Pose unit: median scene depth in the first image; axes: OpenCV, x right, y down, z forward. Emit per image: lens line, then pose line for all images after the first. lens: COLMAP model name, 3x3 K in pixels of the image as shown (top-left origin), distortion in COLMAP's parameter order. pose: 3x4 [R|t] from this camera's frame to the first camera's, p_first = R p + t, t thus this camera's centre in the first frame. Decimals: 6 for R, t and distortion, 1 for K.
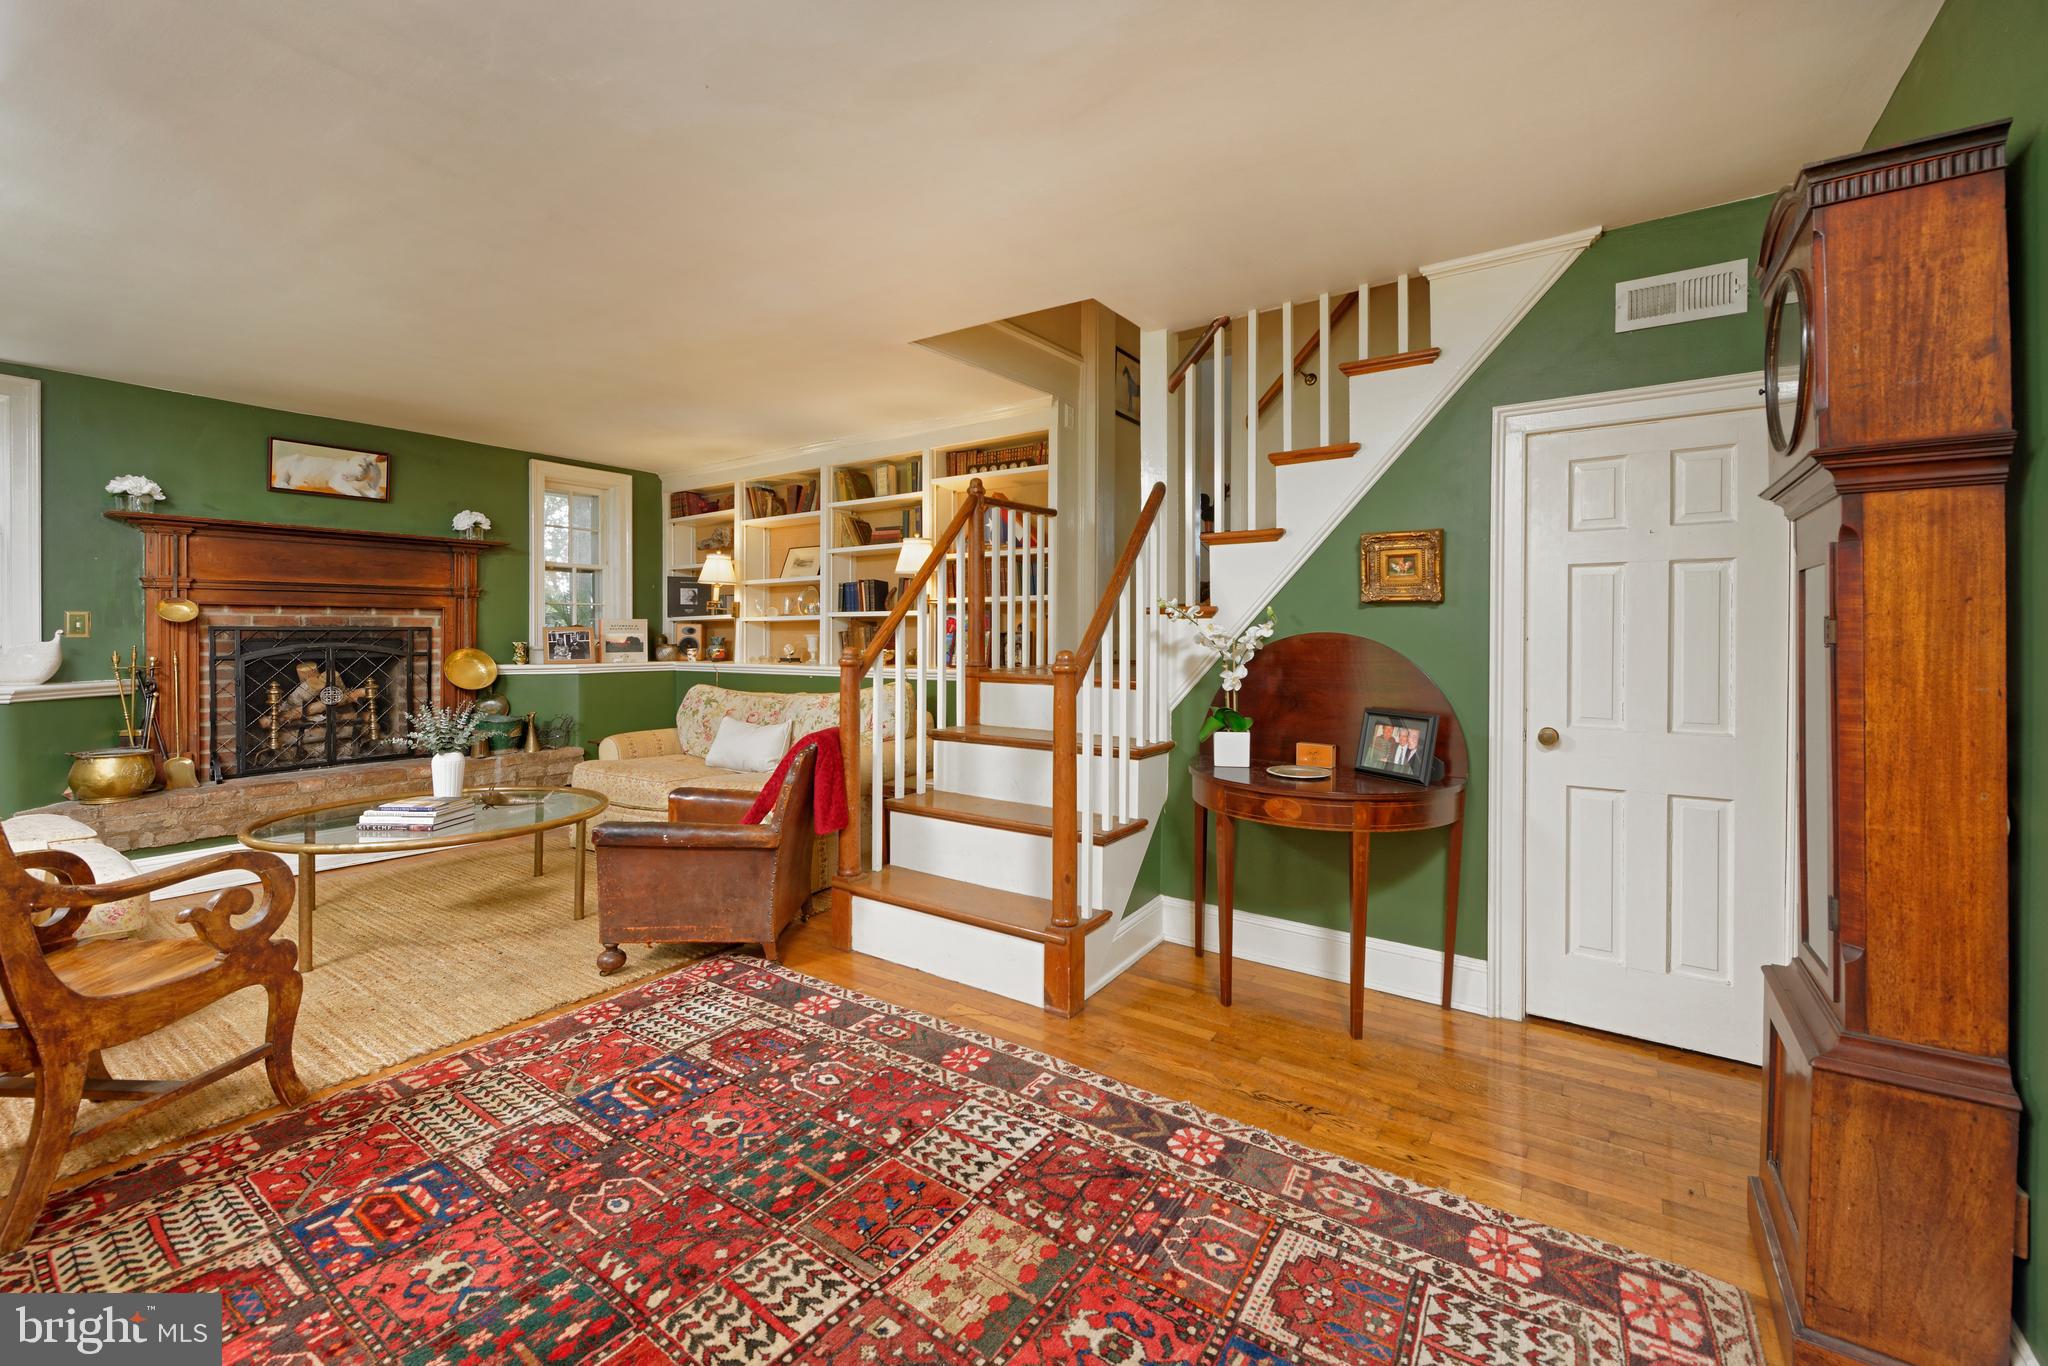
lens RADIAL K [[830.6, 0, 1023.1], [0, 830.6, 637.7], [0, 0, 1]] dist [0.000475, 0.000040]
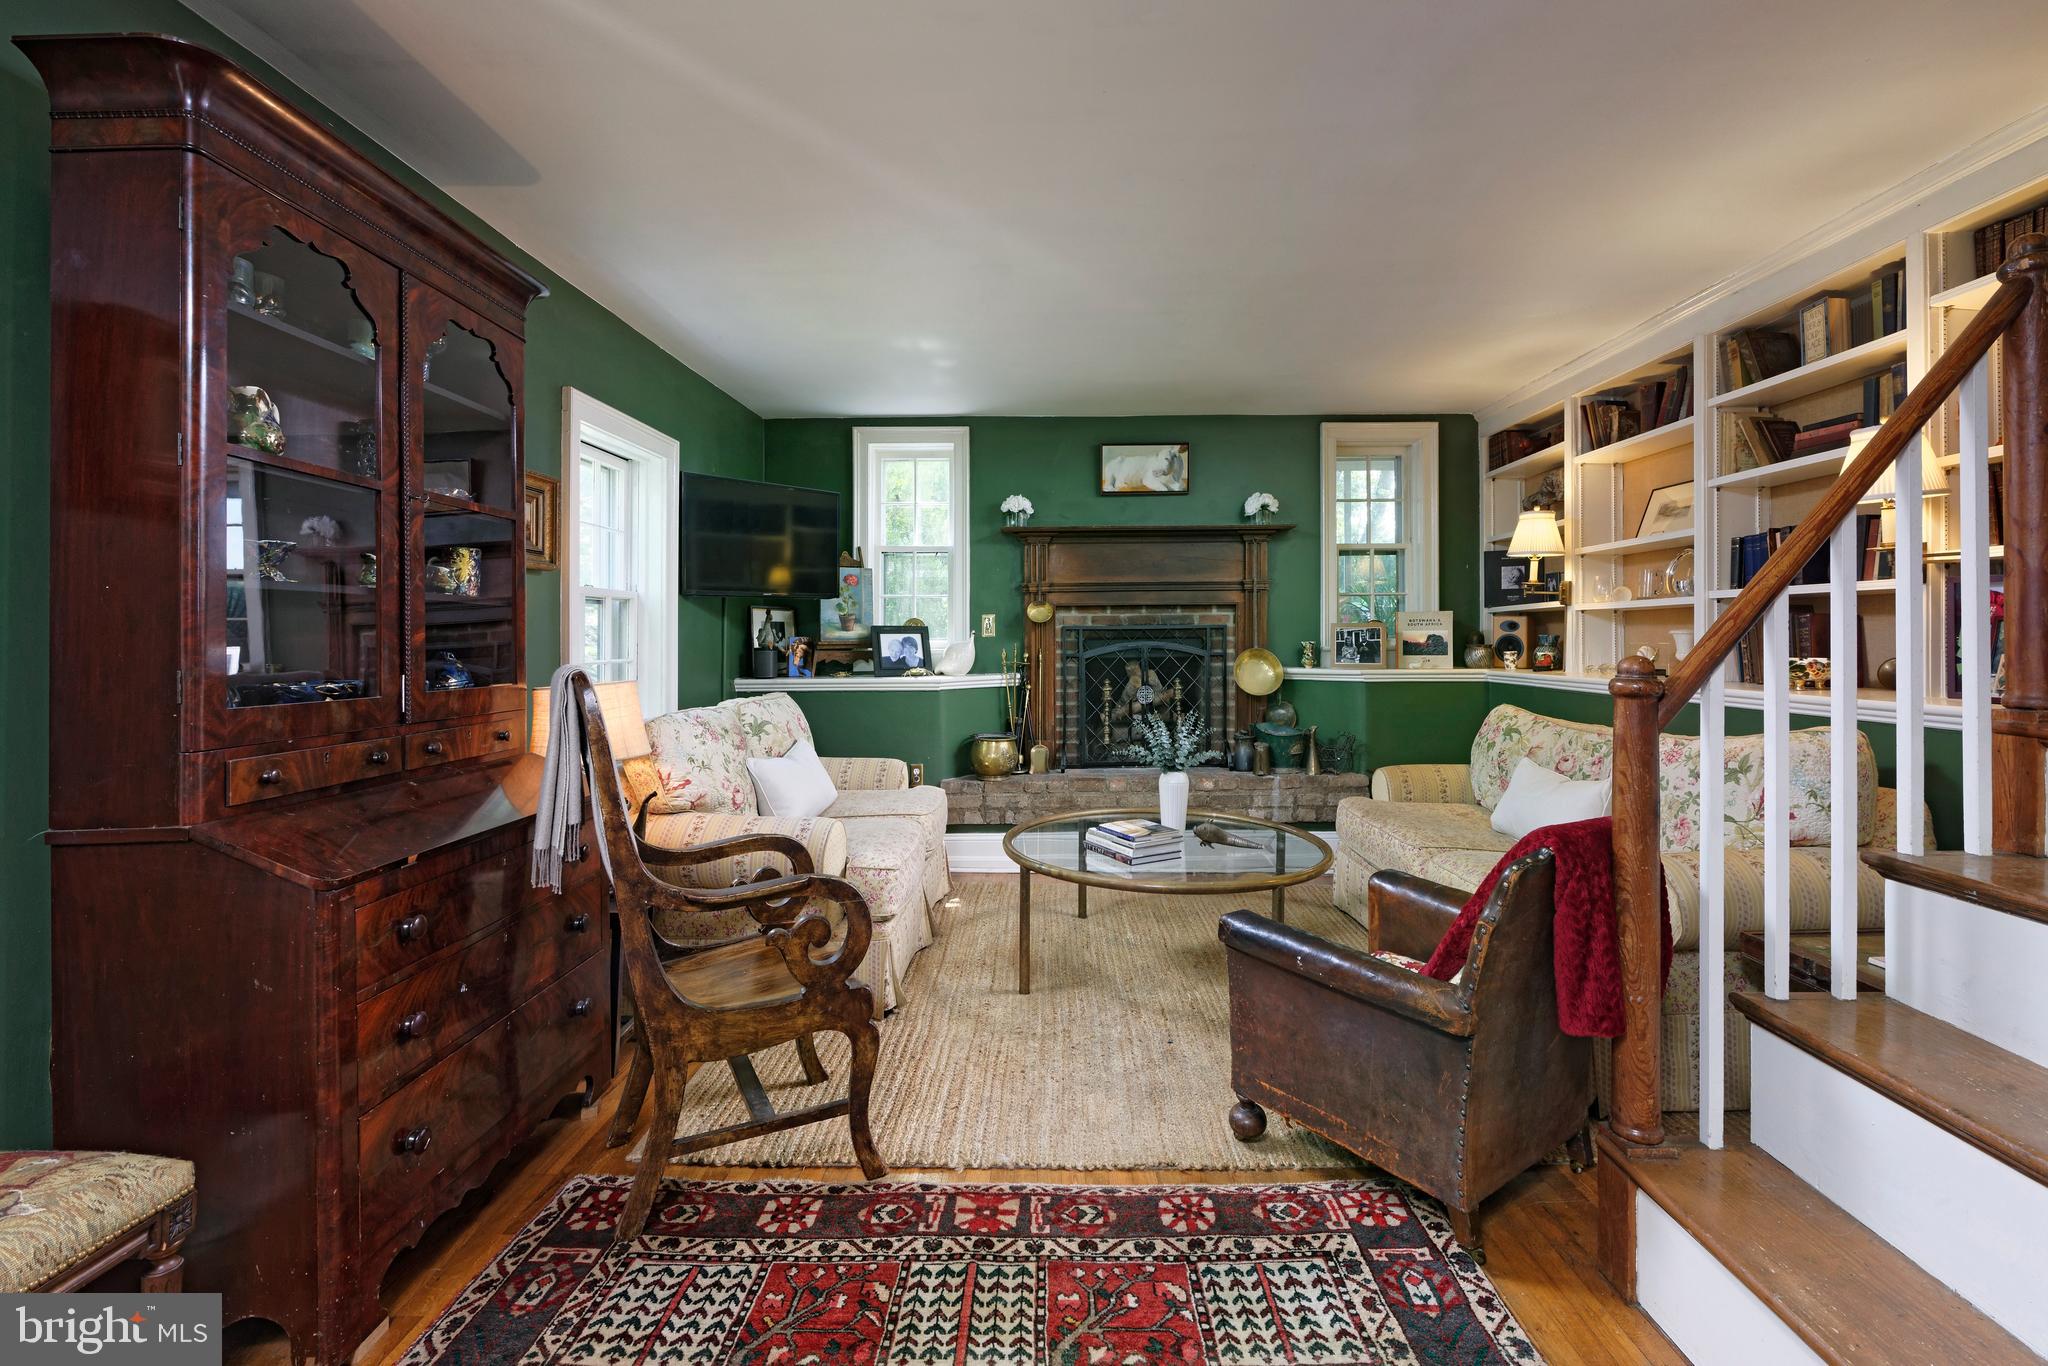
lens RADIAL K [[981.4, 0, 1026.7], [0, 981.4, 632.6], [0, 0, 1]] dist [-0.002553, -0.000837]
pose [[0.604096, -0.005421, -0.796893, 0.015665], [0.003343, 0.999985, -0.004269, -0.000546], [0.796905, -0.000085, 0.604105, 0.187798]]
